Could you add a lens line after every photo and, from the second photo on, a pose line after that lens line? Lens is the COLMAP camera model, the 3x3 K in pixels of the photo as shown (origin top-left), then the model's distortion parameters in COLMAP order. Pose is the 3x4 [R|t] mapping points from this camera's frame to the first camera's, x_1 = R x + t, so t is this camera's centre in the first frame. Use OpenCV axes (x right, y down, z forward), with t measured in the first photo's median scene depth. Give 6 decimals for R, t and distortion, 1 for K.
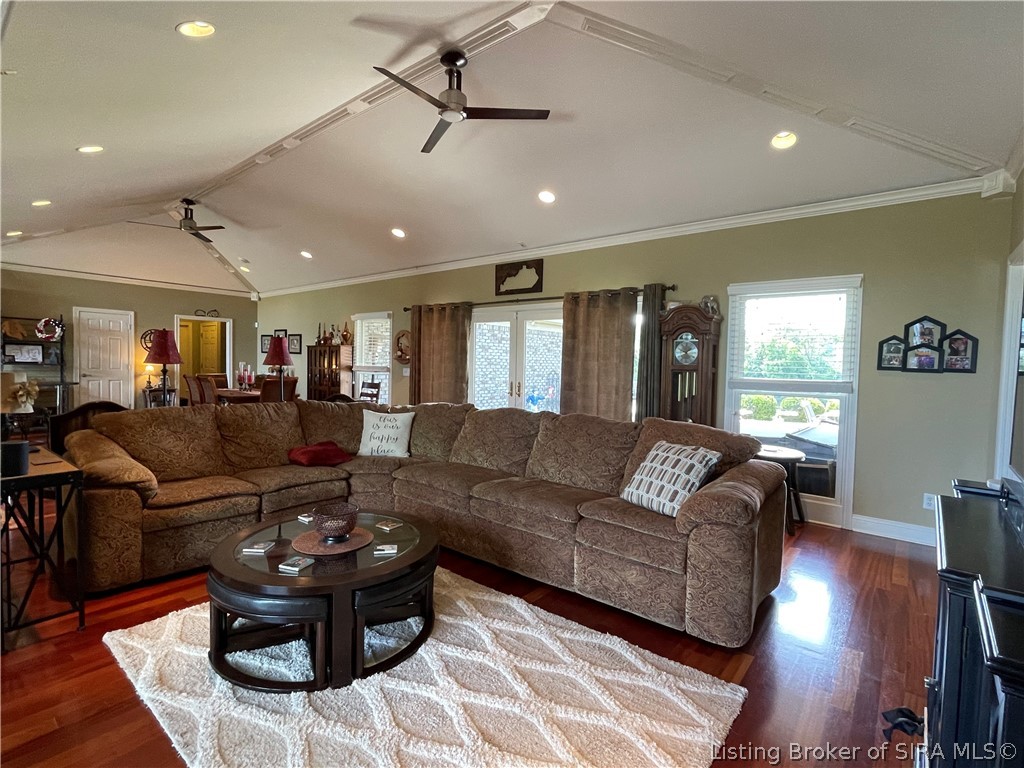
lens RADIAL K [[496.9, 0, 512.0], [0, 496.9, 384.0], [0, 0, 1]] dist [0.000044, 0.000054]
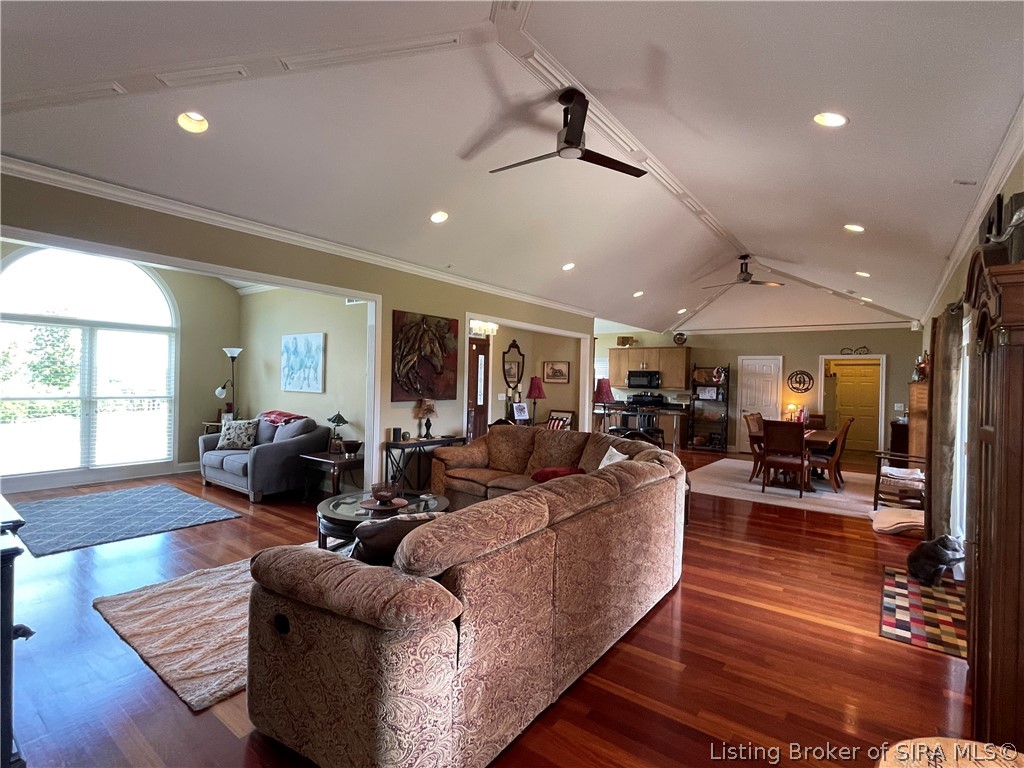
lens RADIAL K [[496.9, 0, 512.0], [0, 496.9, 384.0], [0, 0, 1]] dist [0.000044, 0.000054]
pose [[0.047278, -0.007530, -0.998853, 0.359030], [-0.063040, 0.997956, -0.010507, -0.037185], [0.996891, 0.063464, 0.046706, 0.392551]]
